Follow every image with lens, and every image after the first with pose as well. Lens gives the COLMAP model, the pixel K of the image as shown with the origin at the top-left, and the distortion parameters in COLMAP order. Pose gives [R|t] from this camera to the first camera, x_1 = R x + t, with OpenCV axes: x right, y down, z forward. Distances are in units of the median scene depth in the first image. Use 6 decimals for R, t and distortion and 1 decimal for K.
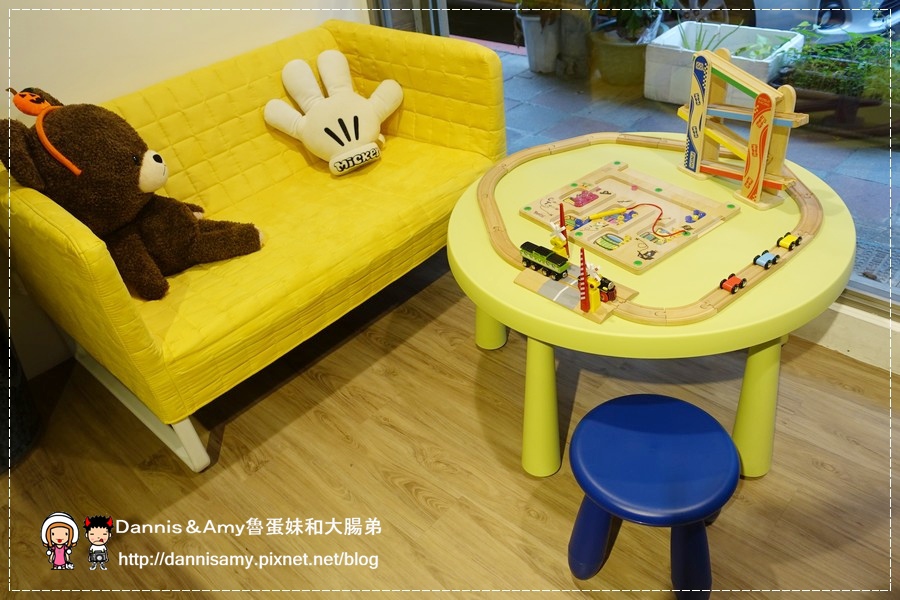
lens RADIAL K [[711.3, 0, 450.5], [0, 711.3, 299.7], [0, 0, 1]] dist [0.018603, 0.000020]
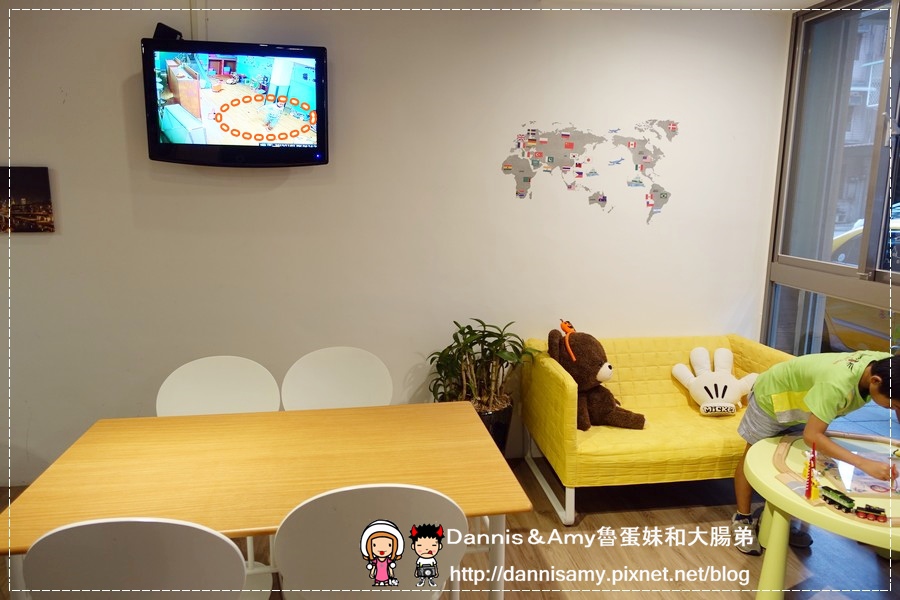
lens RADIAL K [[611.1, 0, 440.4], [0, 611.1, 300.9], [0, 0, 1]] dist [-0.000069, 0.000391]
pose [[0.757417, 0.214290, -0.616765, 0.202547], [-0.448990, 0.856762, -0.253706, 0.239238], [0.474055, 0.469082, 0.745140, -0.484913]]
